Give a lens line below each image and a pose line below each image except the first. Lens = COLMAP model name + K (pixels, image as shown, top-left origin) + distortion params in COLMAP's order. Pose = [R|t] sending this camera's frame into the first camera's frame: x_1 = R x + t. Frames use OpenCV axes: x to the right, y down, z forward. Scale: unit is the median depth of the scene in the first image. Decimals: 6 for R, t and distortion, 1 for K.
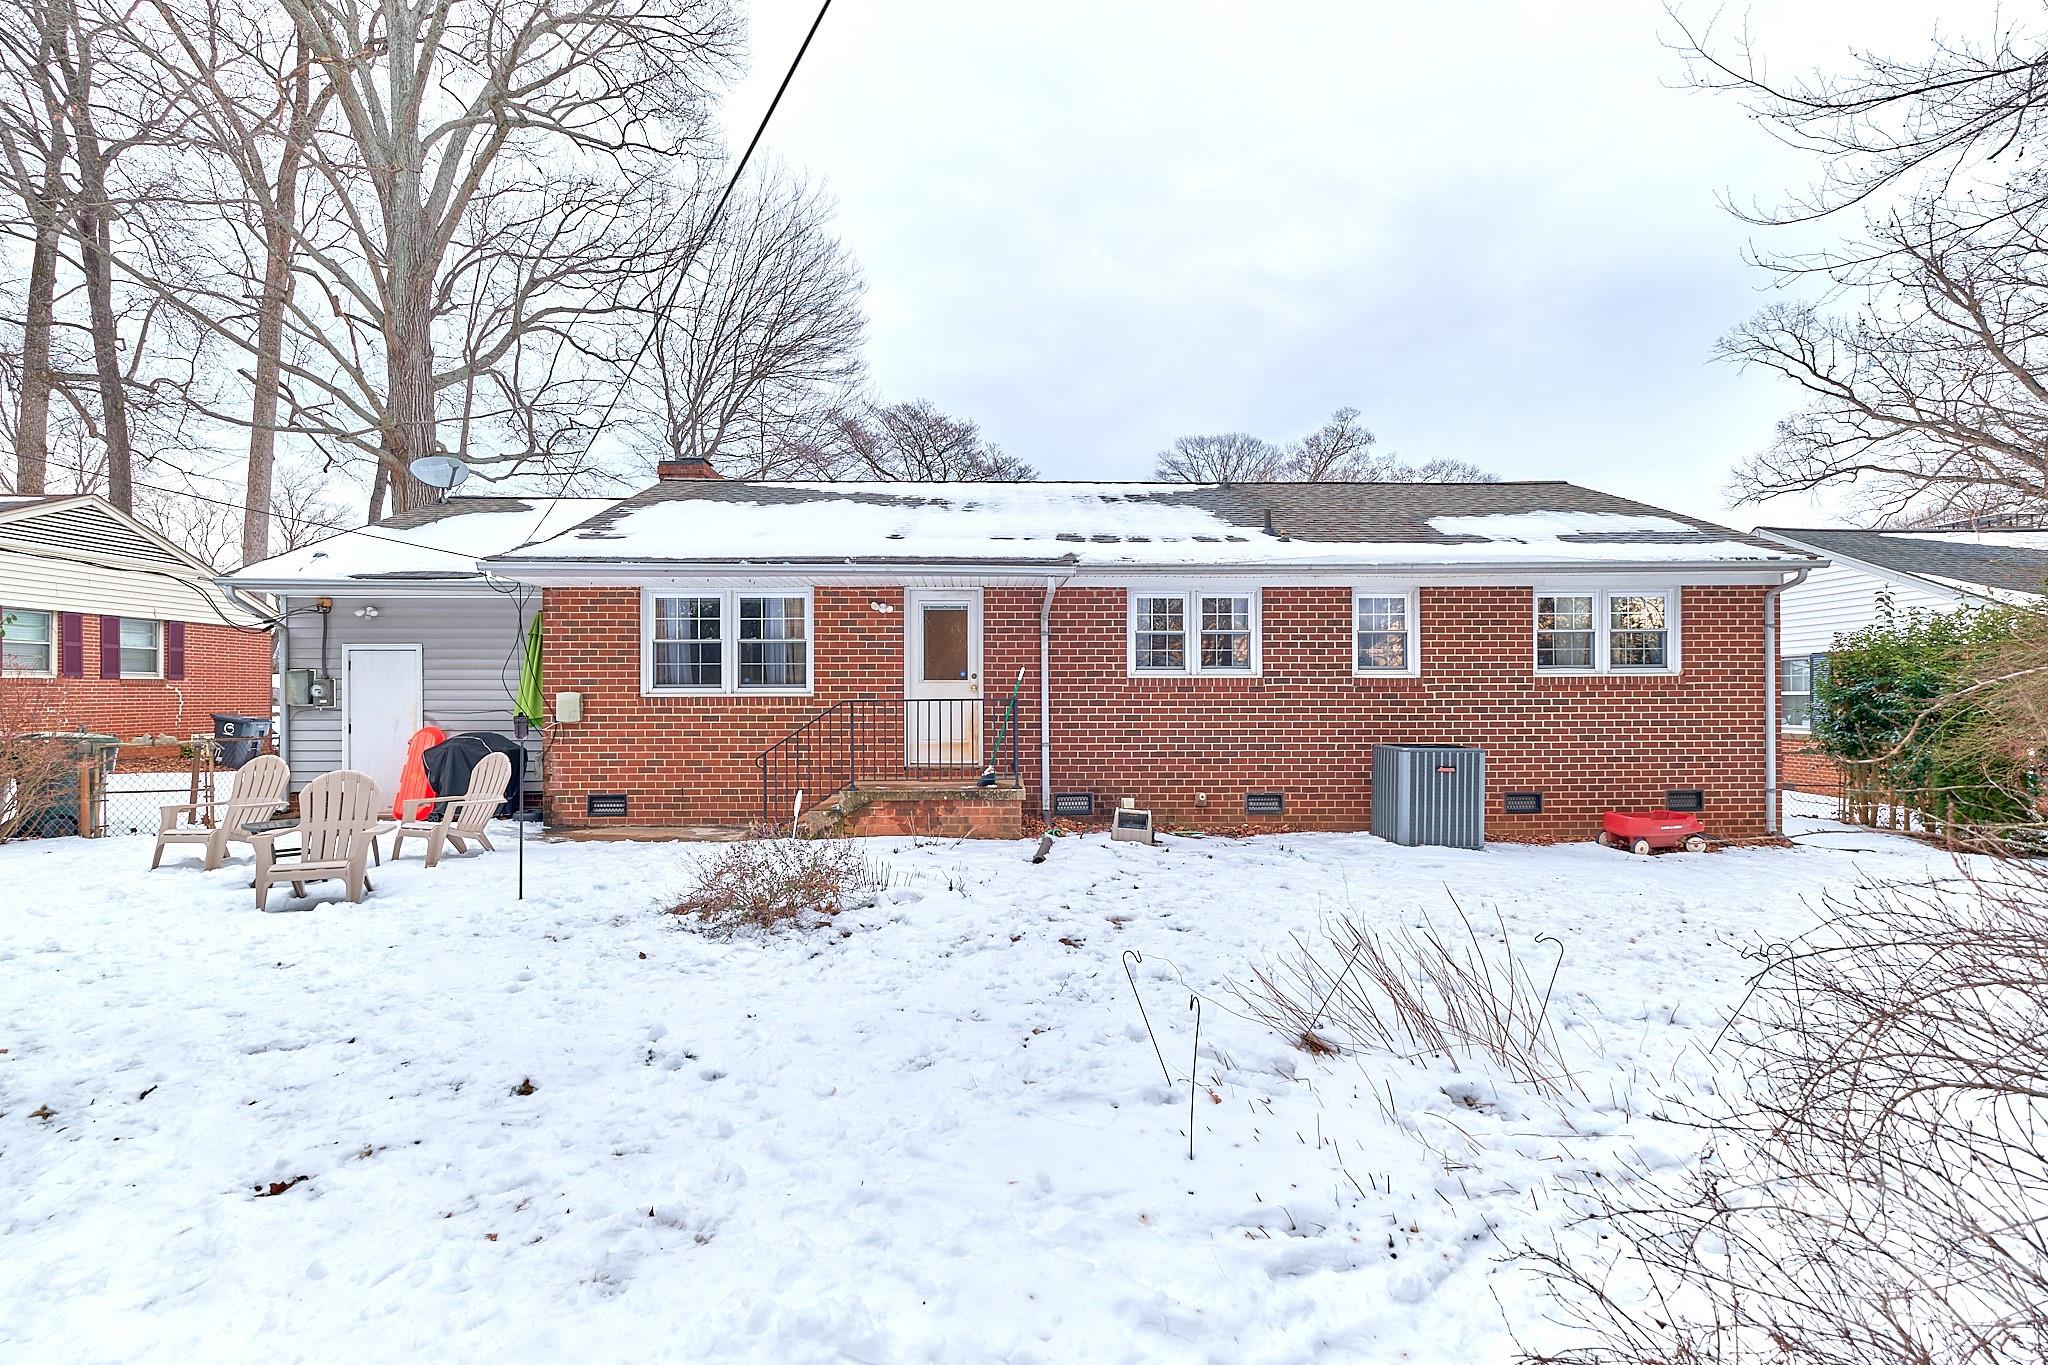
lens RADIAL K [[929.6, 0, 1023.6], [0, 929.6, 690.1], [0, 0, 1]] dist [-0.004047, -0.000467]
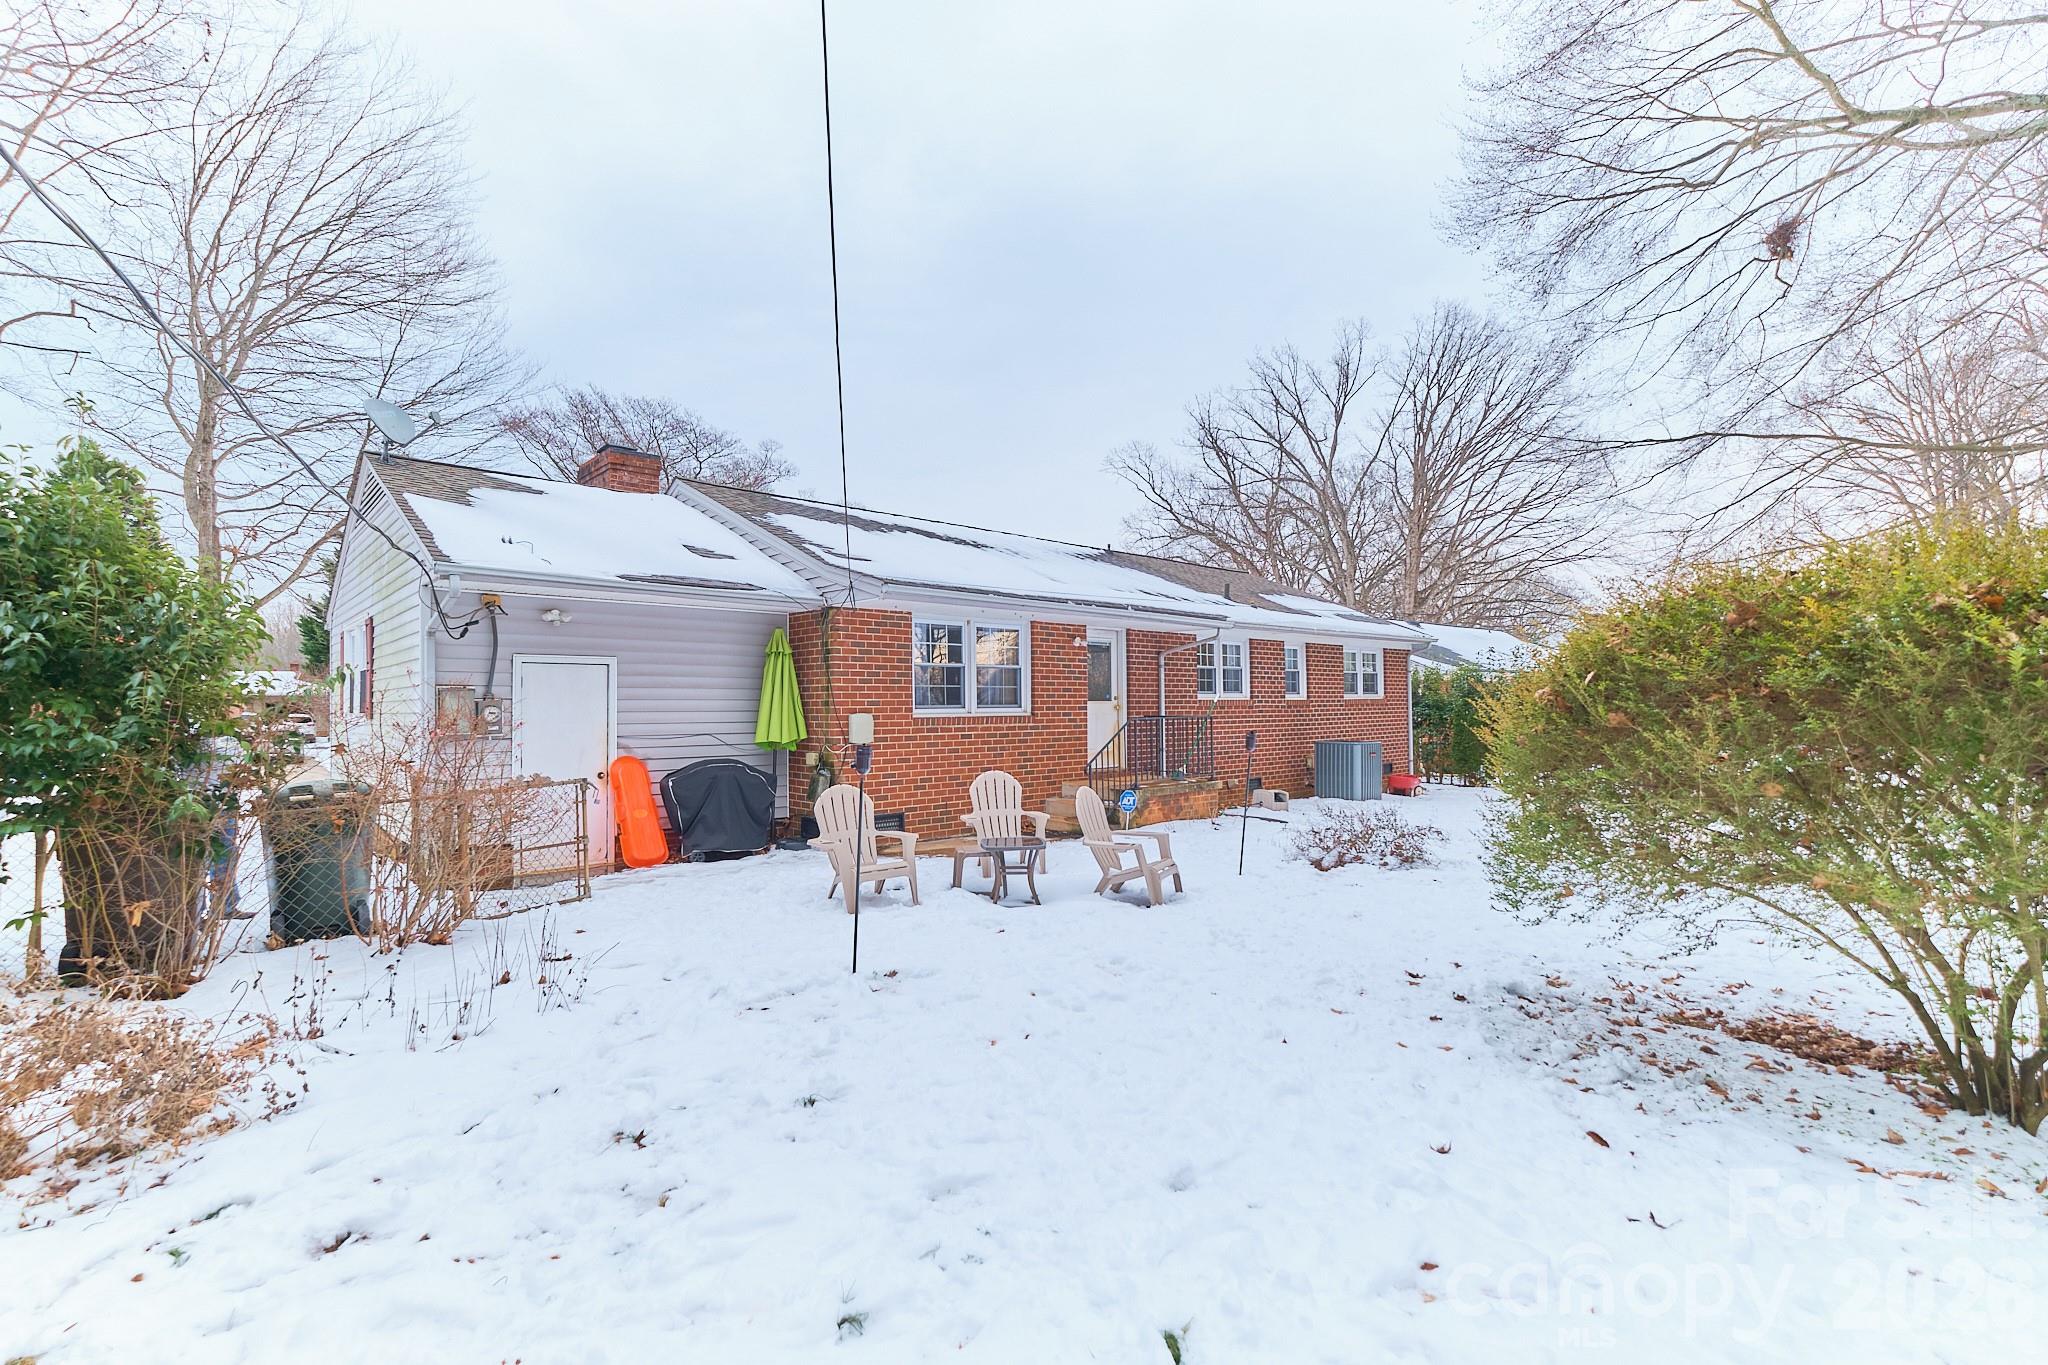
lens RADIAL K [[906.0, 0, 1013.2], [0, 906.0, 686.6], [0, 0, 1]] dist [-0.019572, -0.000662]
pose [[0.753787, 0.010332, 0.657038, -0.973378], [-0.002208, 0.999911, -0.013190, -0.013875], [-0.657115, 0.008492, 0.753742, 0.158185]]
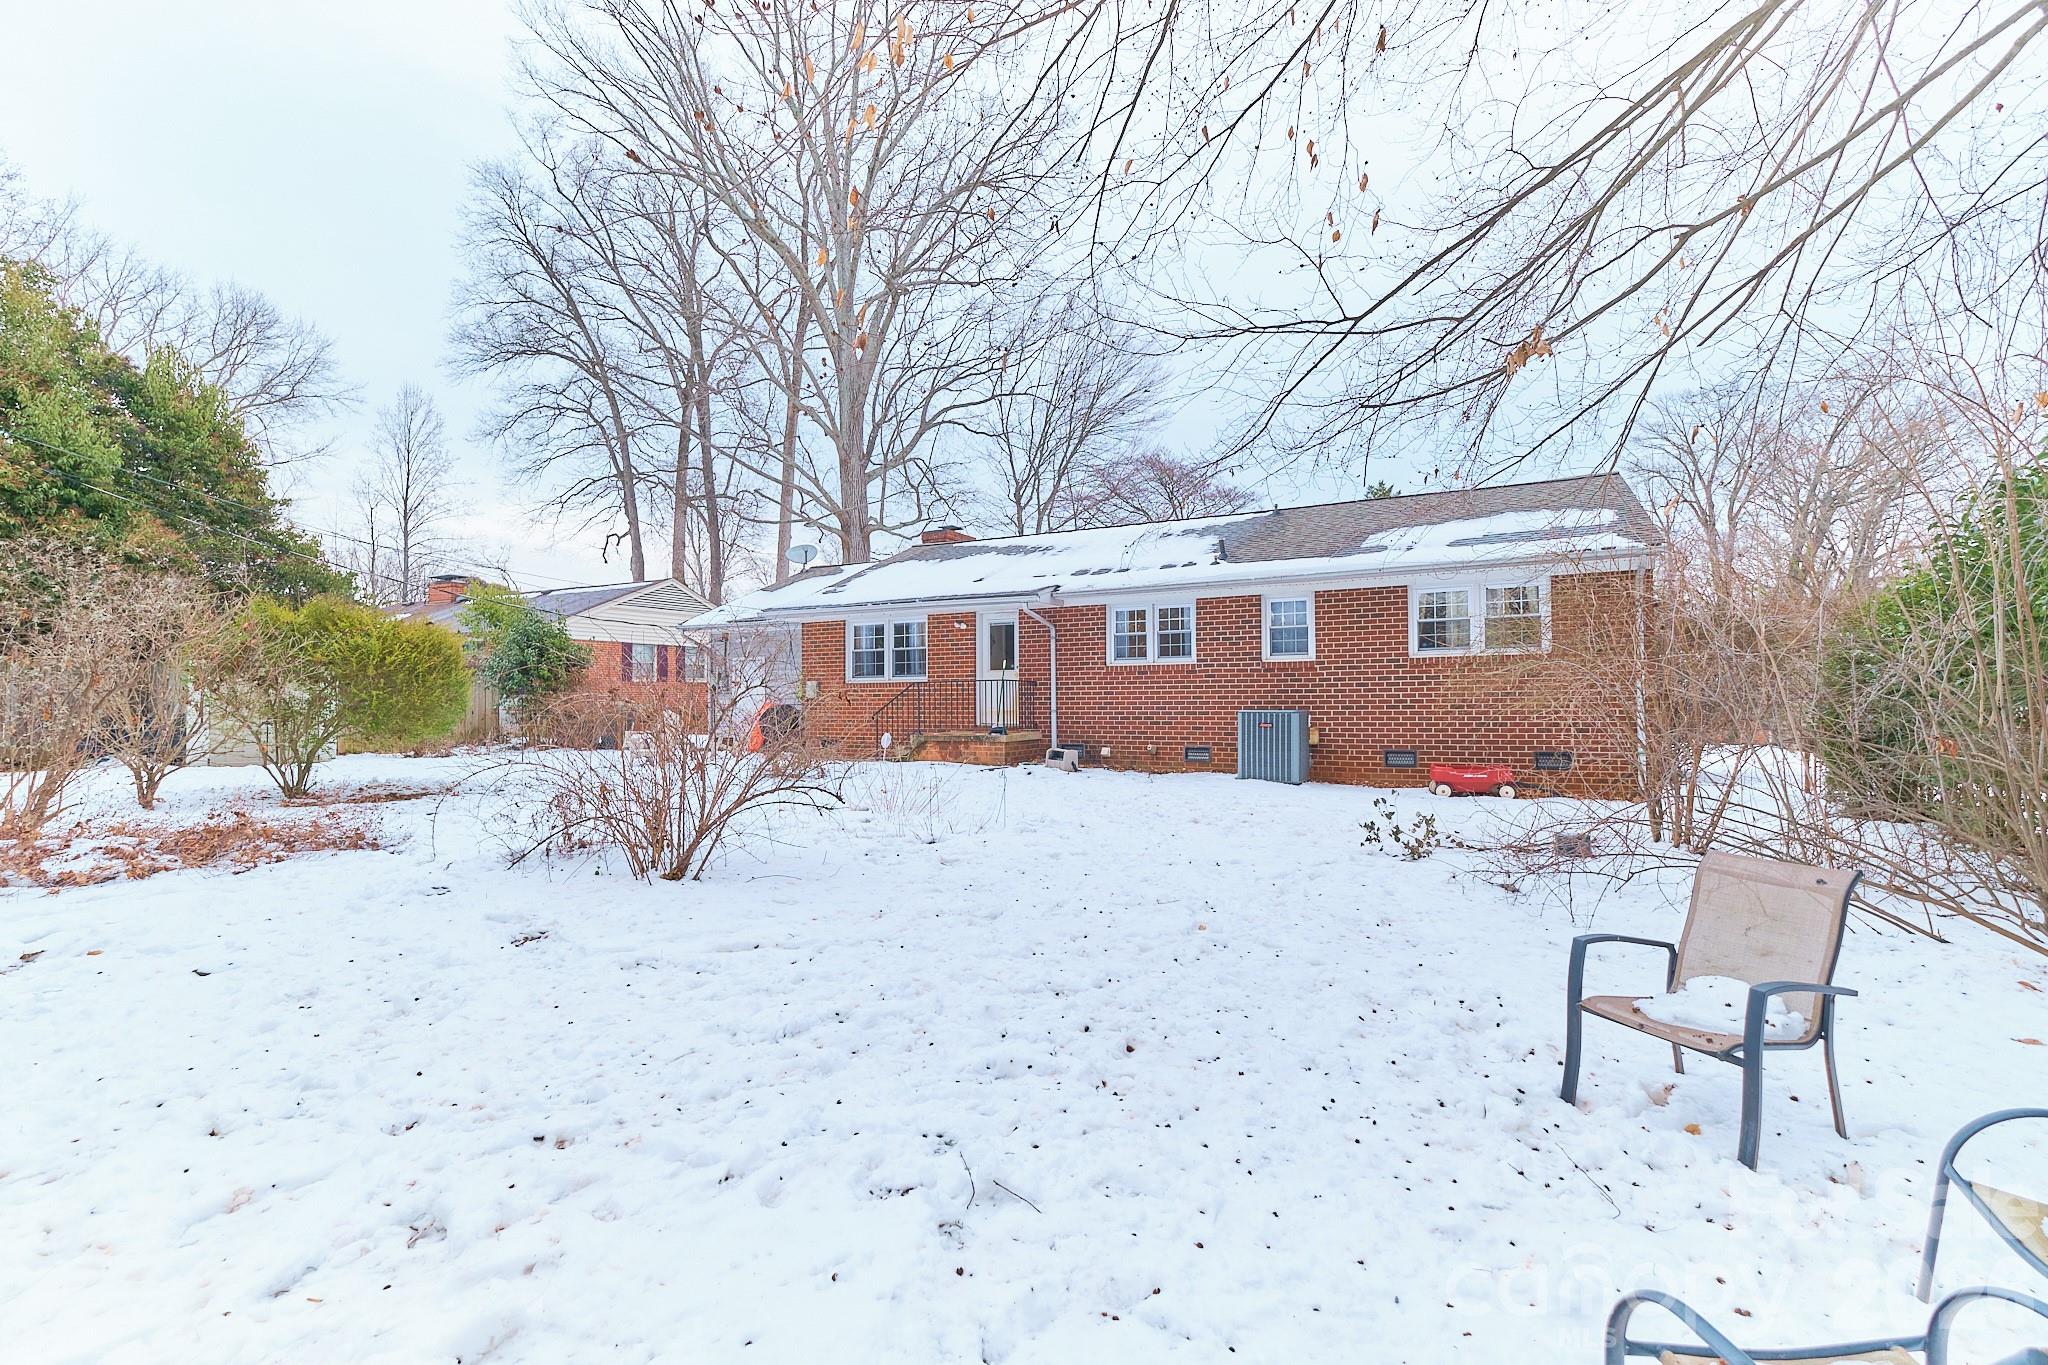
lens RADIAL K [[906.0, 0, 1013.2], [0, 906.0, 686.6], [0, 0, 1]] dist [-0.019572, -0.000662]
pose [[0.872565, -0.011992, -0.488350, 0.675206], [0.007431, 0.999909, -0.011276, 0.034364], [0.488441, 0.006210, 0.872575, -0.317209]]
